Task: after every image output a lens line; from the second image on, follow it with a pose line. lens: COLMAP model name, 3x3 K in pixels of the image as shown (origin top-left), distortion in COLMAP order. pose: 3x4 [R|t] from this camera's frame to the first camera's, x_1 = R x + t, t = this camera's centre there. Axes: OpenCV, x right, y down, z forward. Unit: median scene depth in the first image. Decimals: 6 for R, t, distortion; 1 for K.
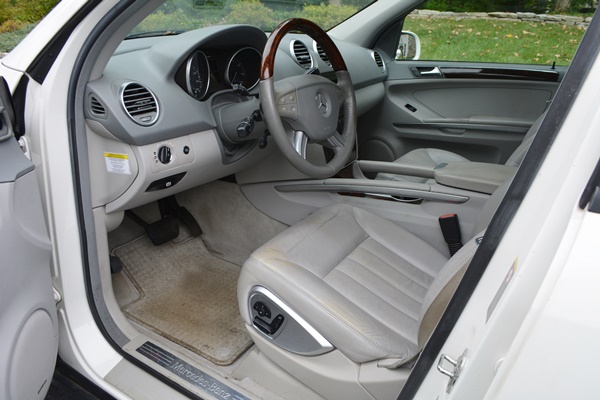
lens RADIAL K [[474.0, 0, 300.0], [0, 474.0, 200.0], [0, 0, 1]] dist [-0.084133, 0.008280]
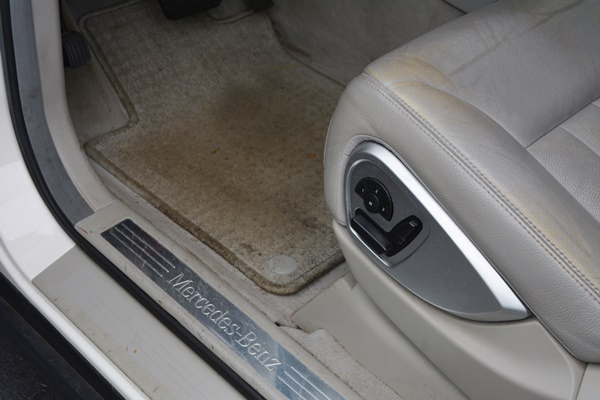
lens RADIAL K [[875.2, 0, 300.0], [0, 875.2, 200.0], [0, 0, 1]] dist [-0.009174, -0.014512]
pose [[0.973656, 0.161268, -0.161201, -0.012995], [-0.112695, 0.954921, 0.274637, 0.016779], [0.198224, -0.249235, 0.947939, 0.171944]]
